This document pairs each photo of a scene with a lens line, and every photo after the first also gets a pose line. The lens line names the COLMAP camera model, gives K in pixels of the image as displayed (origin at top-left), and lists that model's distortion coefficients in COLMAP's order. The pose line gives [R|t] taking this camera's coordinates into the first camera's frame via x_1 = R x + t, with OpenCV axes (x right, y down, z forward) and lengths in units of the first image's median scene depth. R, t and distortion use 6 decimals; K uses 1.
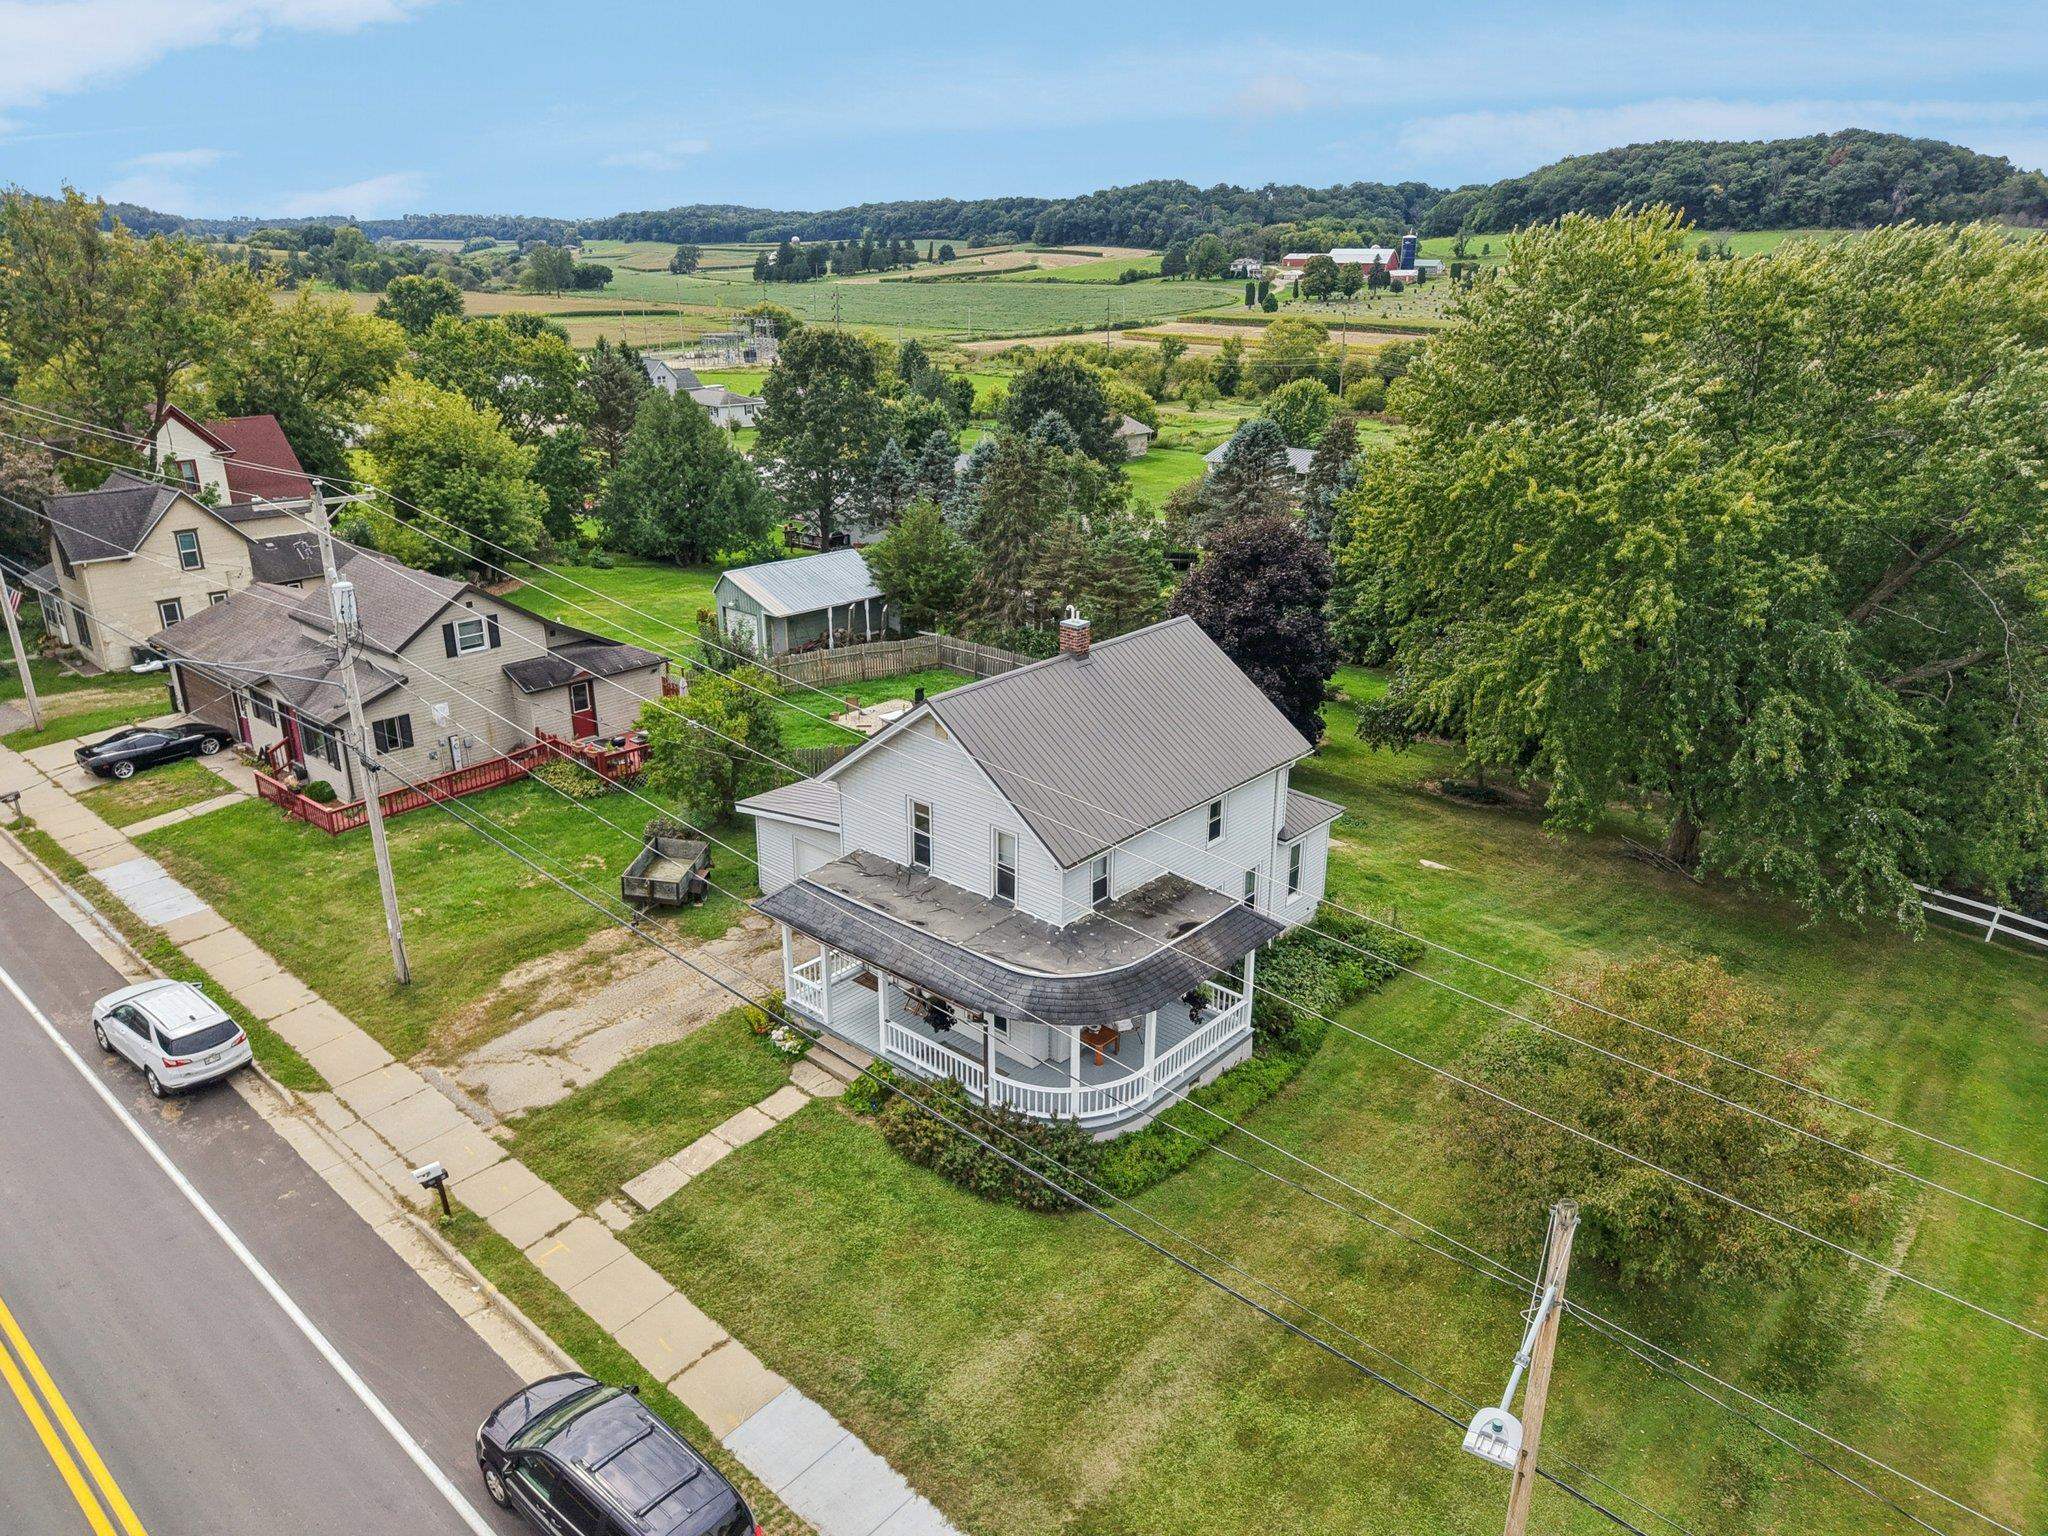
lens RADIAL K [[1409.7, 0, 1024.0], [0, 1409.7, 768.0], [0, 0, 1]] dist [0.023790, -0.025010]
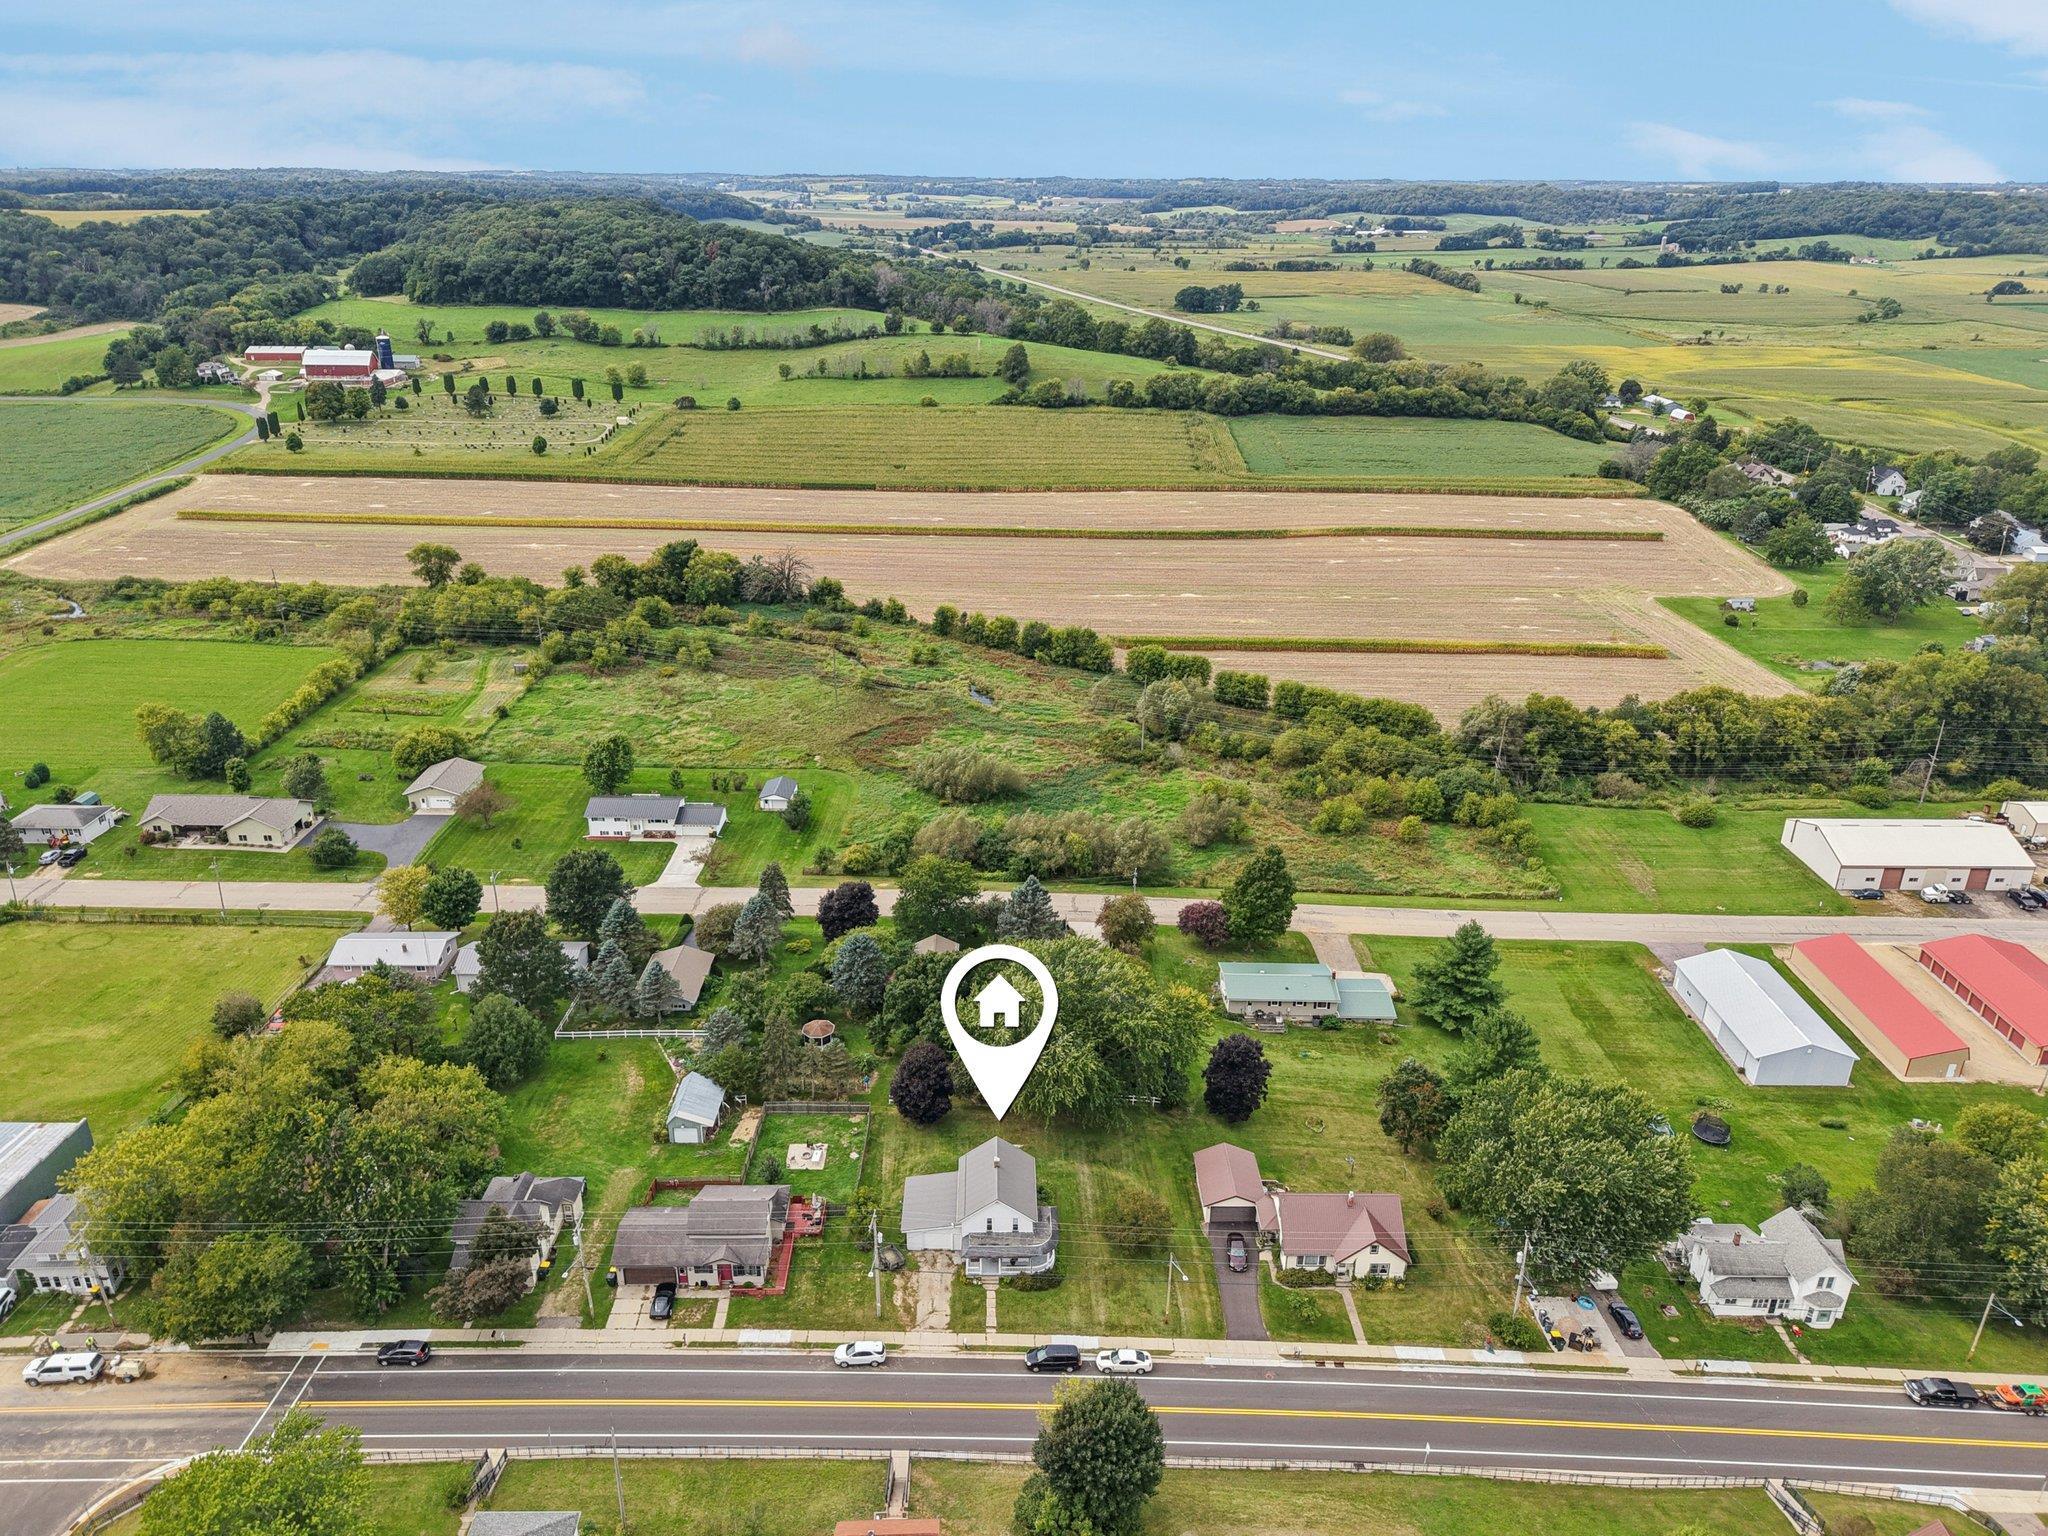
lens RADIAL K [[1369.2, 0, 1044.0], [0, 1369.2, 799.2], [0, 0, 1]] dist [0.021493, -0.020988]
pose [[0.732869, -0.273396, 0.623023, -1.791984], [0.226204, 0.961531, 0.155854, -1.479149], [-0.641665, 0.026710, 0.766520, -1.935738]]
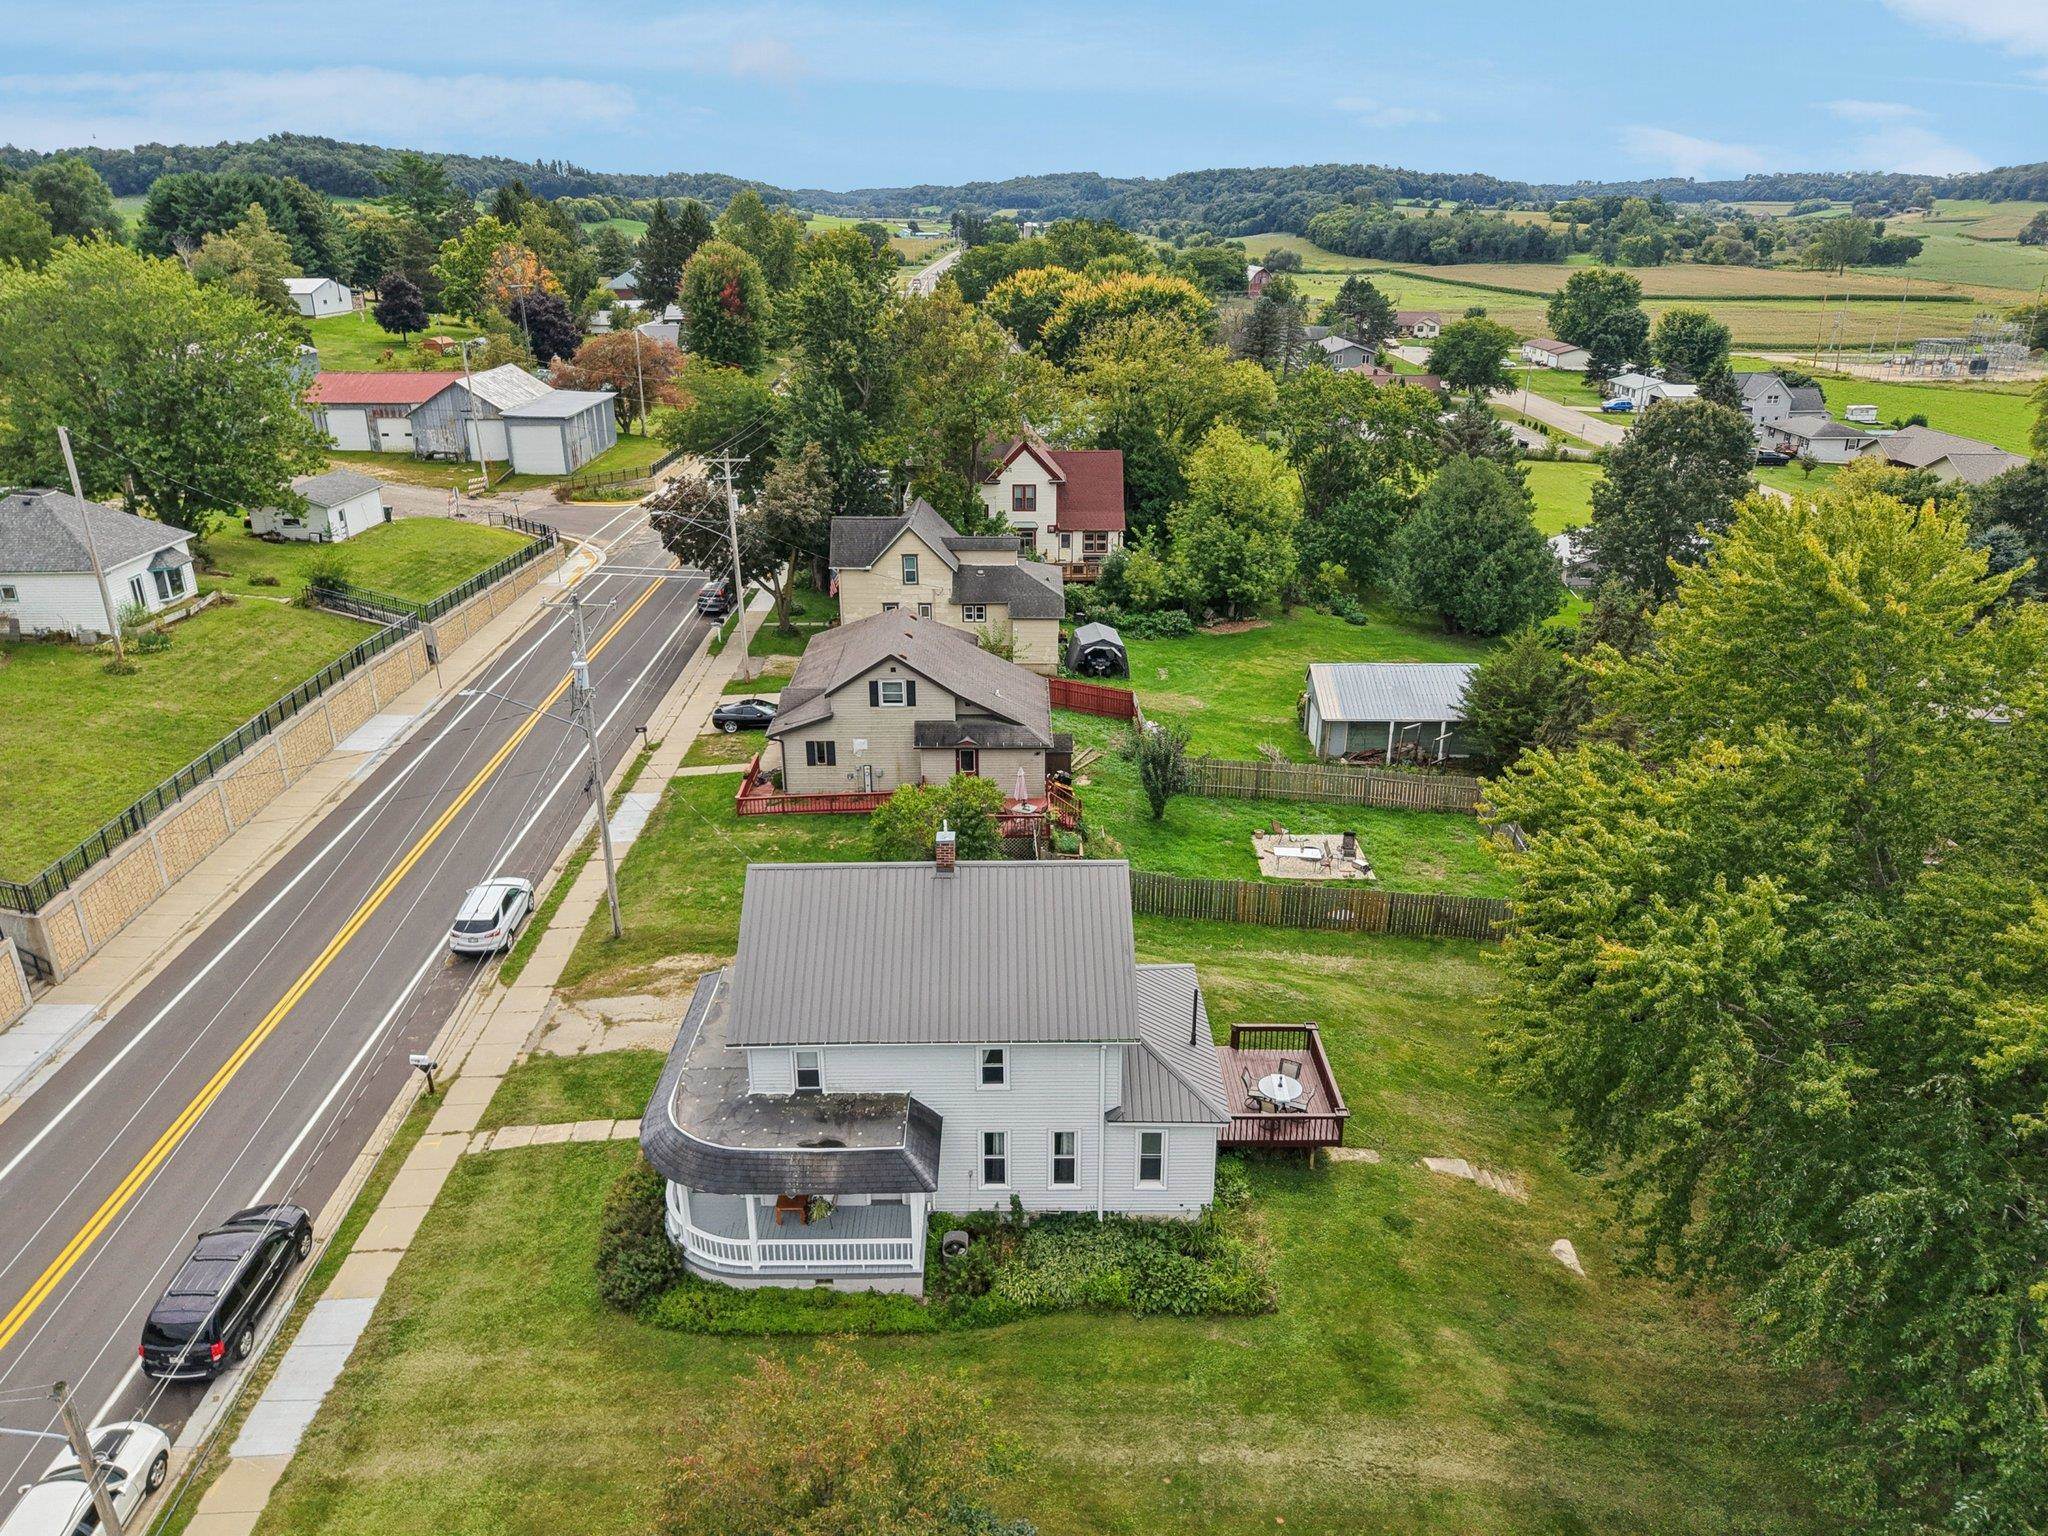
lens RADIAL K [[1415.1, 0, 998.8], [0, 1415.1, 736.7], [0, 0, 1]] dist [0.010576, -0.002021]
pose [[0.660711, 0.254569, -0.706156, 0.664473], [-0.251150, 0.961490, 0.111629, -0.256164], [0.707379, 0.103597, 0.699201, 0.217628]]
